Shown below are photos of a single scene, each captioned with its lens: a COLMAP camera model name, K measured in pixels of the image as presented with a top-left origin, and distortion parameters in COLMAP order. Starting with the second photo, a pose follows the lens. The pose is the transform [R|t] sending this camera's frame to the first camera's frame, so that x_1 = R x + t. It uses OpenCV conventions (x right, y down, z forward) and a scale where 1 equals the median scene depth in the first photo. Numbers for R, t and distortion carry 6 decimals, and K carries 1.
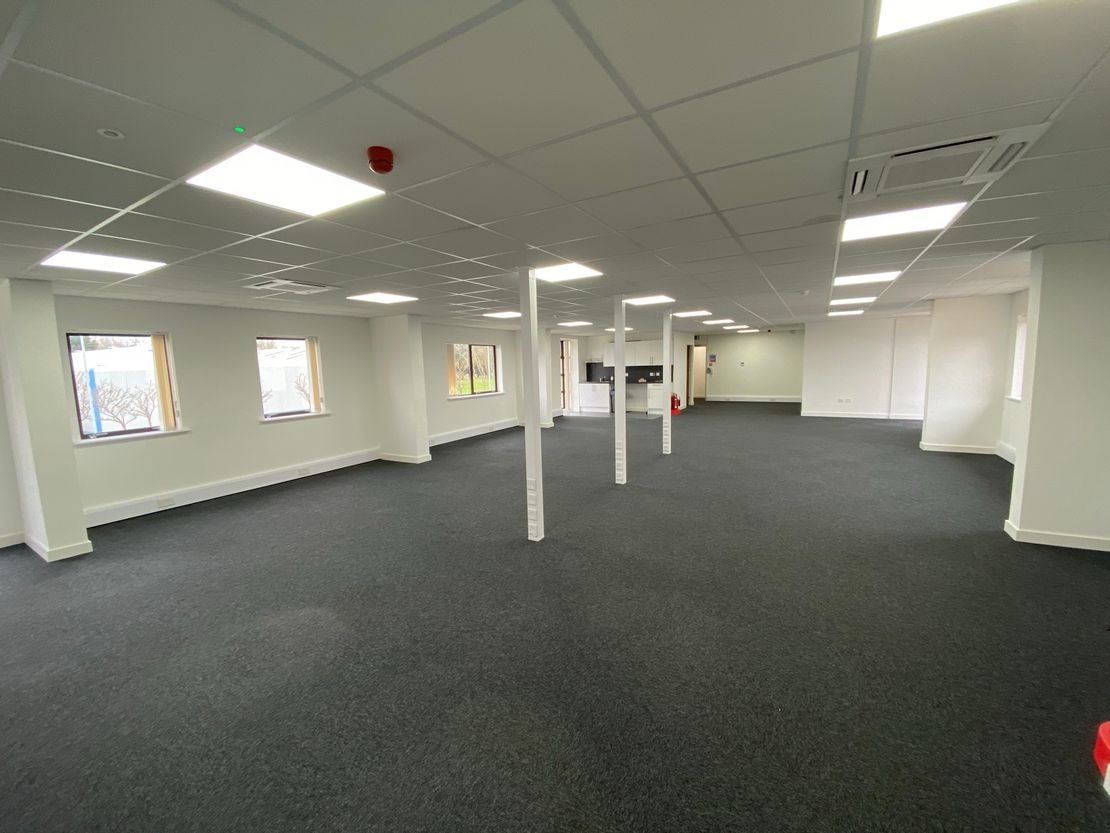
lens RADIAL K [[452.5, 0, 555.0], [0, 452.5, 416.5], [0, 0, 1]] dist [-0.000644, -0.000137]
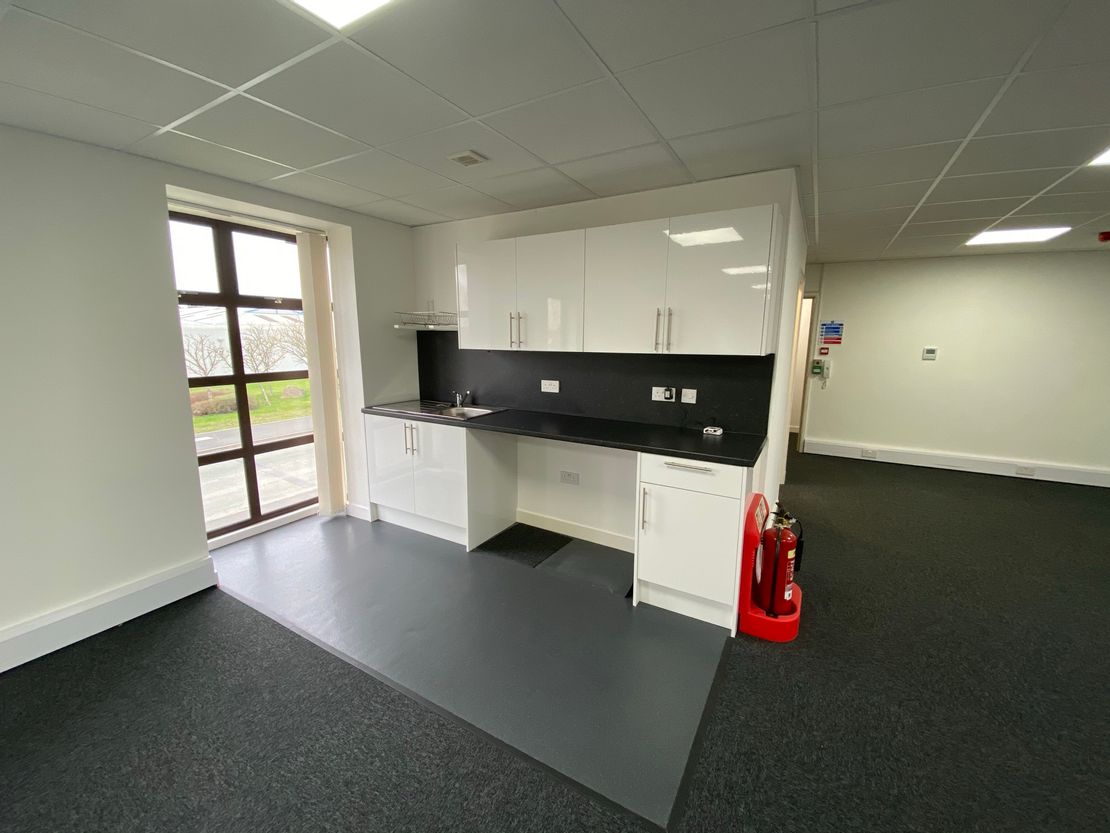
lens RADIAL K [[452.5, 0, 555.0], [0, 452.5, 416.5], [0, 0, 1]] dist [-0.000644, -0.000137]
pose [[0.999381, 0.030682, 0.017203, 0.135335], [-0.031560, 0.998079, 0.053311, -0.077620], [-0.015534, -0.053821, 0.998430, 0.661570]]
